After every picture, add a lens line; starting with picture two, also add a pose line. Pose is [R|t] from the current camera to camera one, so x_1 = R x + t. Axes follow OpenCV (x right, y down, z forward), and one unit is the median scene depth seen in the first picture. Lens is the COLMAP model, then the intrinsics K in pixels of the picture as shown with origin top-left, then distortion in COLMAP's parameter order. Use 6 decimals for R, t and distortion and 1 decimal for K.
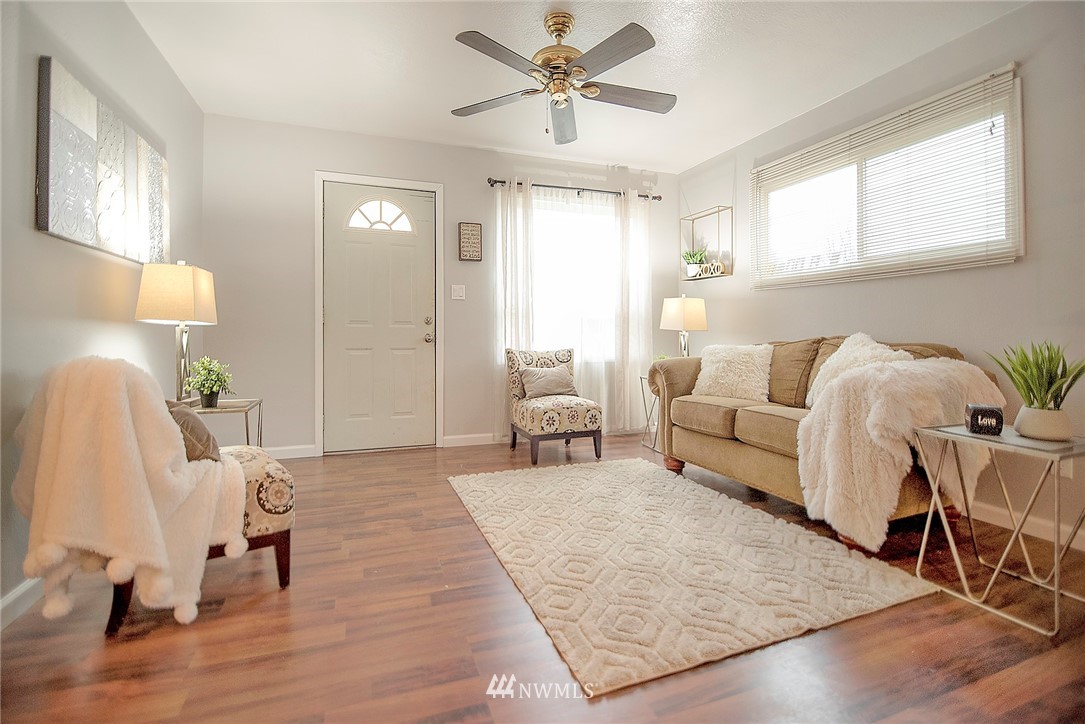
lens RADIAL K [[510.0, 0, 537.8], [0, 510.0, 326.3], [0, 0, 1]] dist [-0.003296, -0.000904]
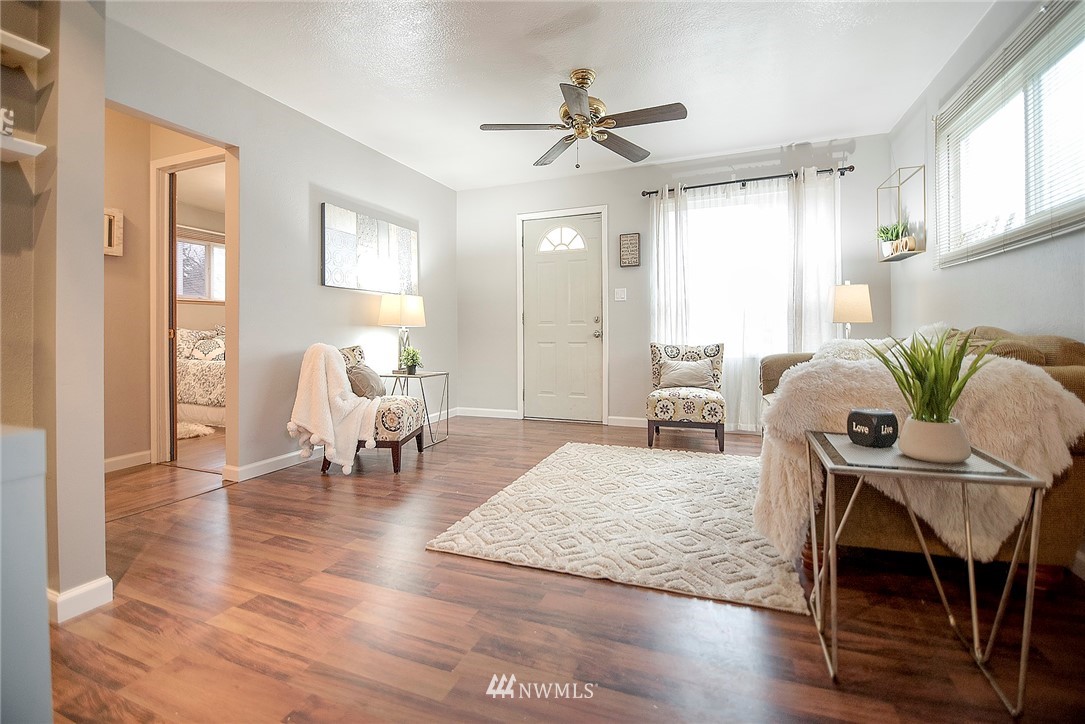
lens RADIAL K [[510.0, 0, 537.8], [0, 510.0, 326.3], [0, 0, 1]] dist [-0.003296, -0.000904]
pose [[0.729166, -0.017043, -0.684125, 0.557404], [0.022123, 0.999754, -0.001328, 0.003708], [0.683979, -0.014167, 0.729364, 0.016453]]
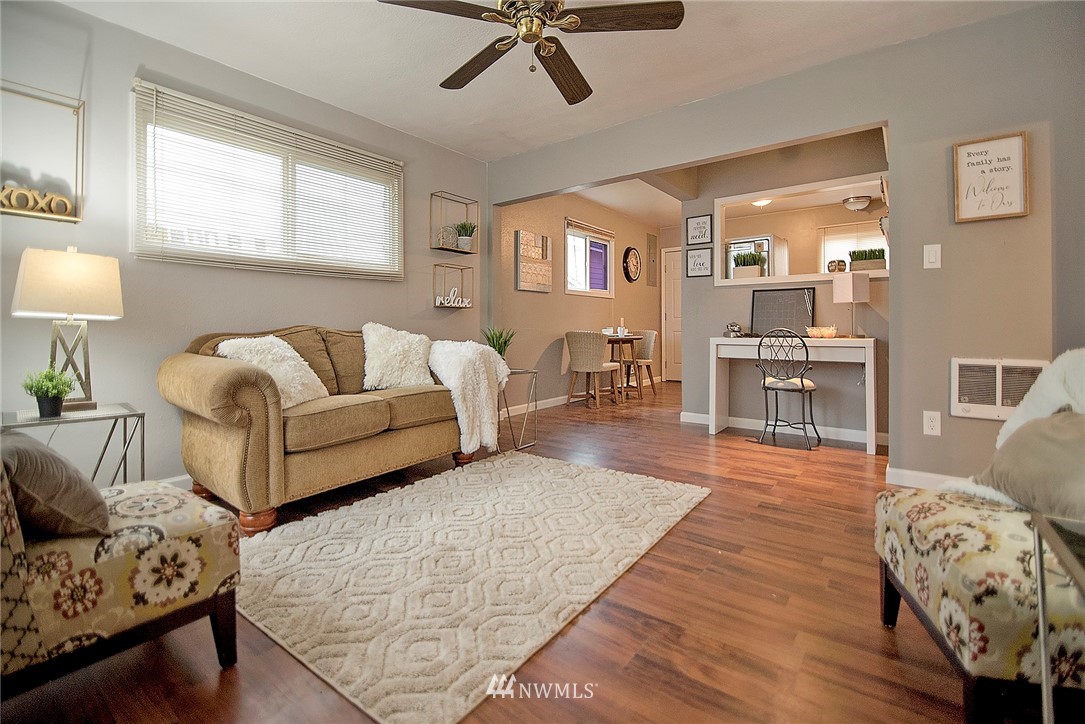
lens RADIAL K [[510.0, 0, 537.8], [0, 510.0, 326.3], [0, 0, 1]] dist [-0.003296, -0.000904]
pose [[-0.572099, -0.004113, 0.820175, -0.435781], [-0.005177, 0.999986, 0.001403, 0.013149], [-0.820169, -0.003443, -0.572112, 0.997191]]
